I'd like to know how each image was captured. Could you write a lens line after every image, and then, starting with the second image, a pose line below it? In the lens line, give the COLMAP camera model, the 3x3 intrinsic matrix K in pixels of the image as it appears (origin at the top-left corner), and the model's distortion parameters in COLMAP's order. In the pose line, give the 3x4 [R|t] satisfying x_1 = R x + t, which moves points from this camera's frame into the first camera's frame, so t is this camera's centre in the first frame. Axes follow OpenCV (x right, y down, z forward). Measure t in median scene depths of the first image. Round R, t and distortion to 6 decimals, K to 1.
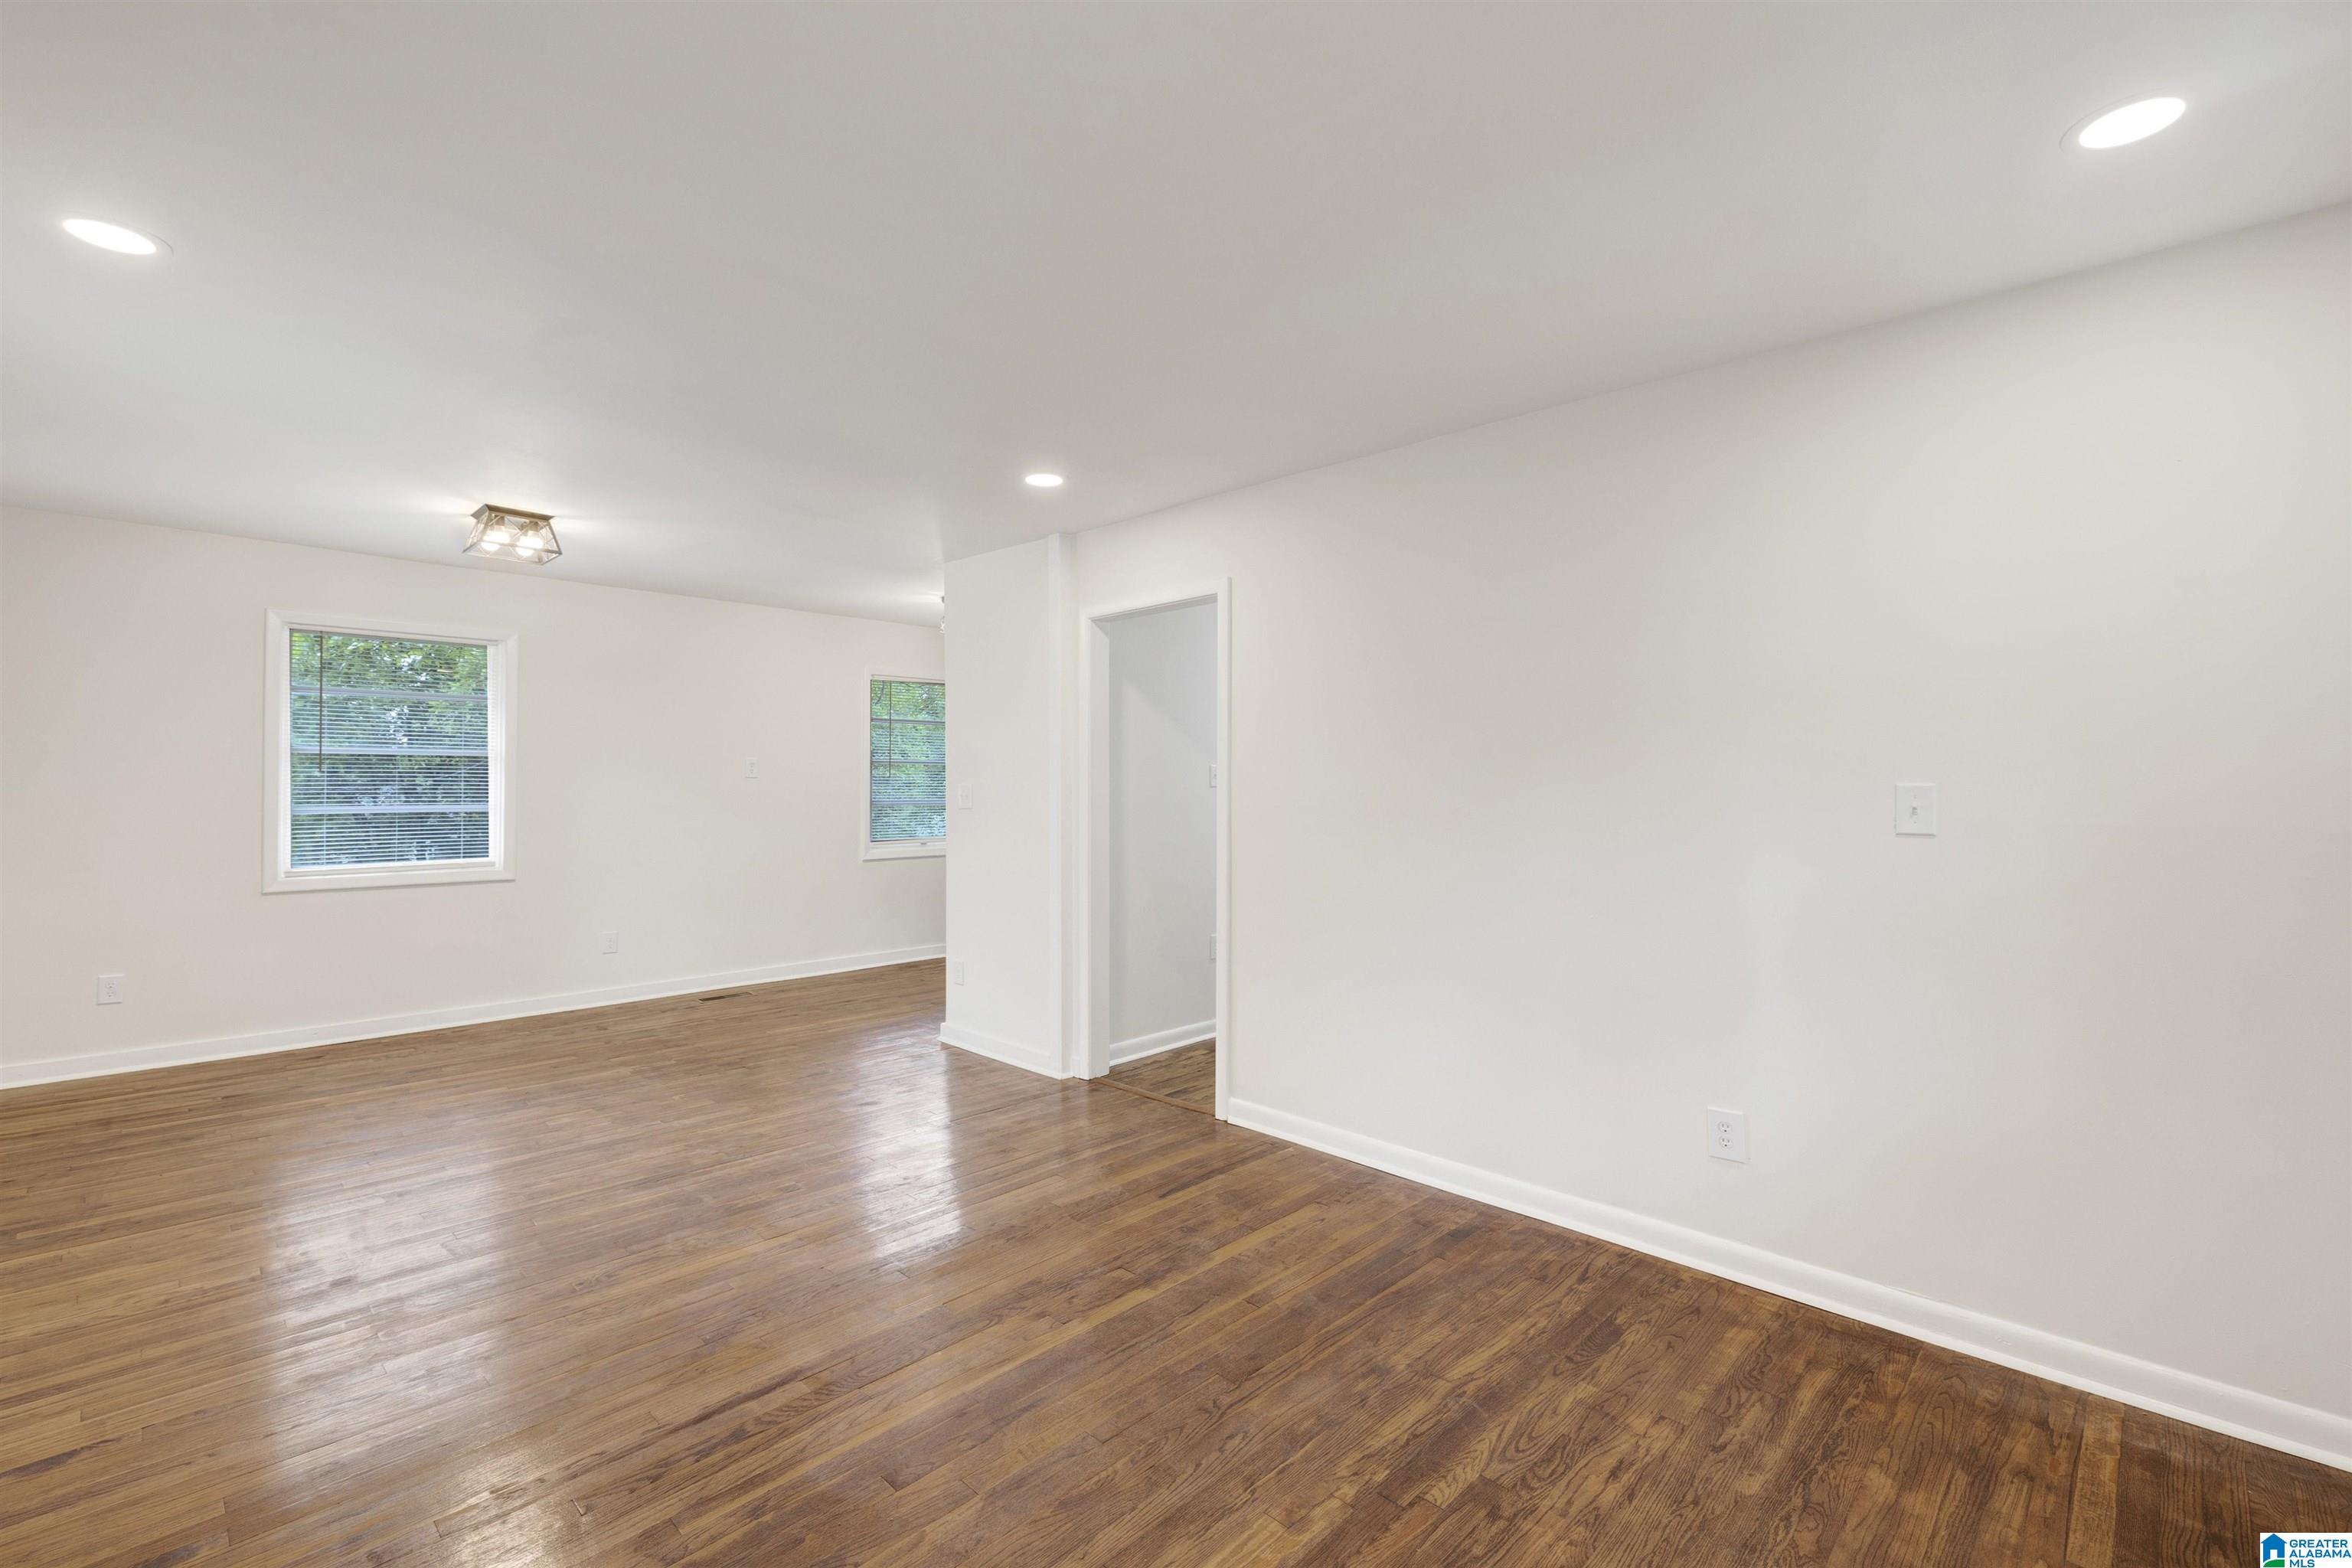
lens RADIAL K [[1023.8, 0, 1163.7], [0, 1023.8, 791.0], [0, 0, 1]] dist [0.003401, 0.000946]
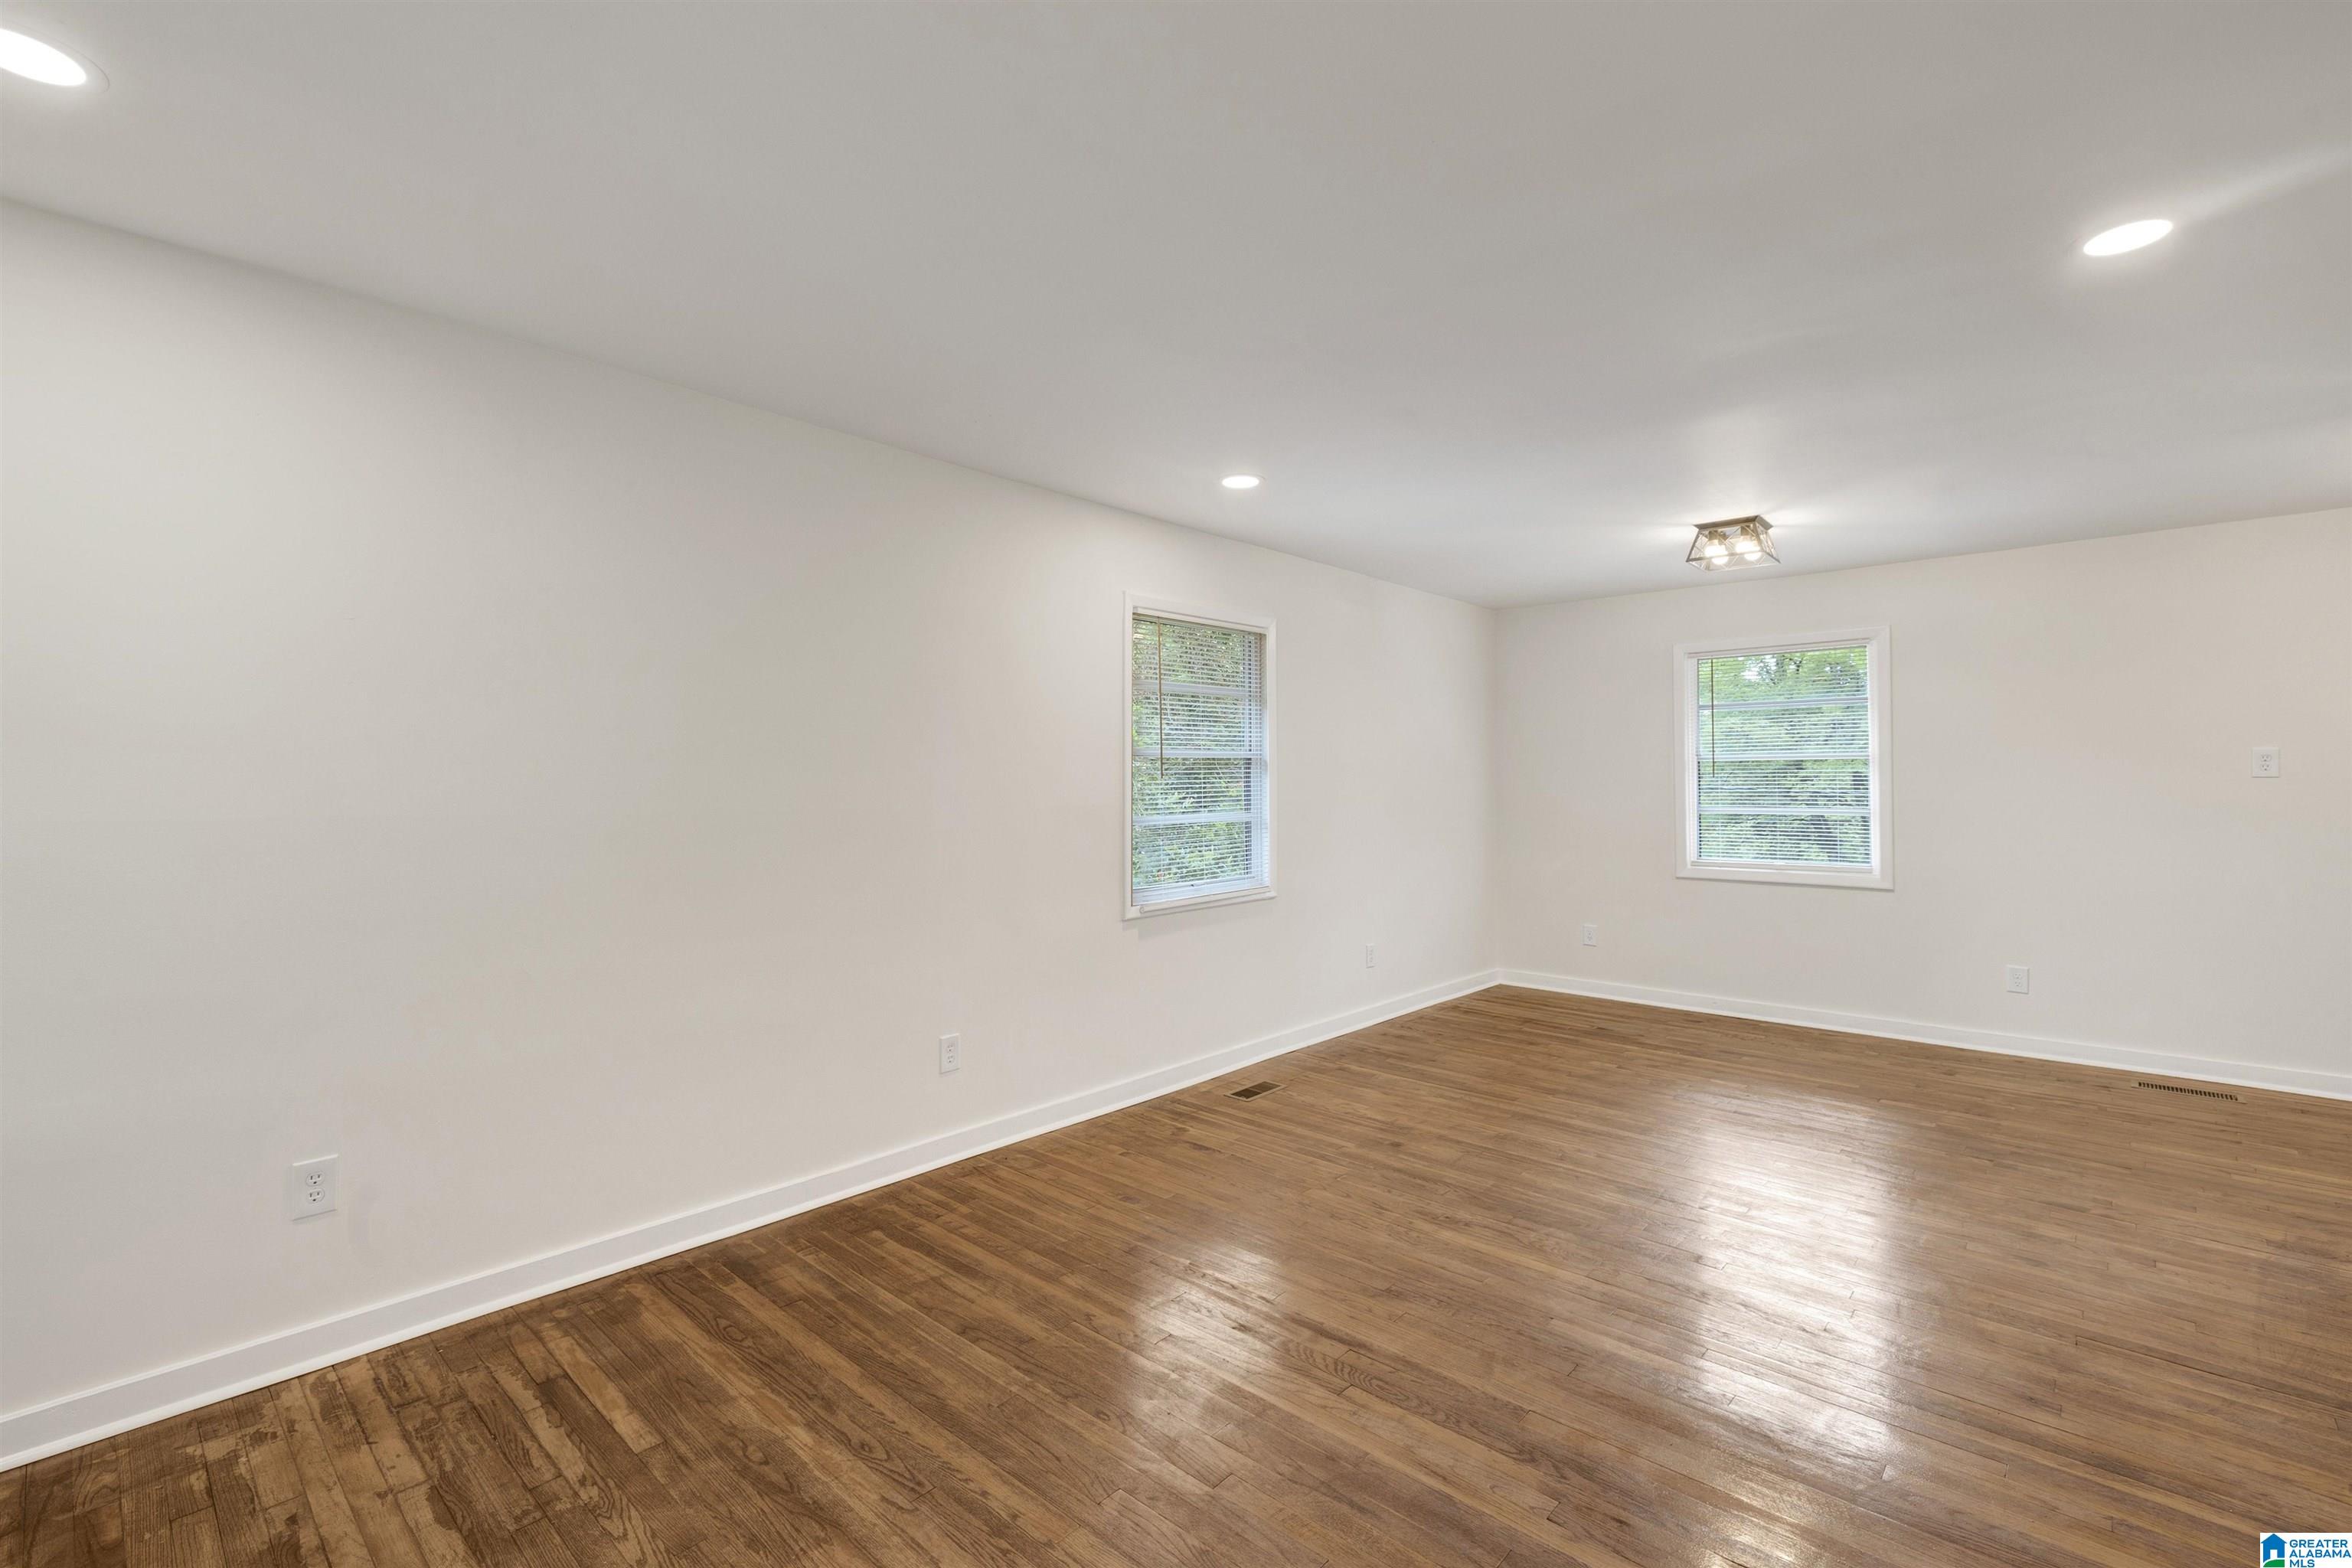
lens RADIAL K [[1023.8, 0, 1169.9], [0, 1023.8, 778.8], [0, 0, 1]] dist [0.003401, 0.000946]
pose [[0.030471, -0.011182, -0.999473, 0.393053], [-0.005390, 0.999921, -0.011352, -0.000823], [0.999521, 0.005733, 0.030408, 0.434408]]
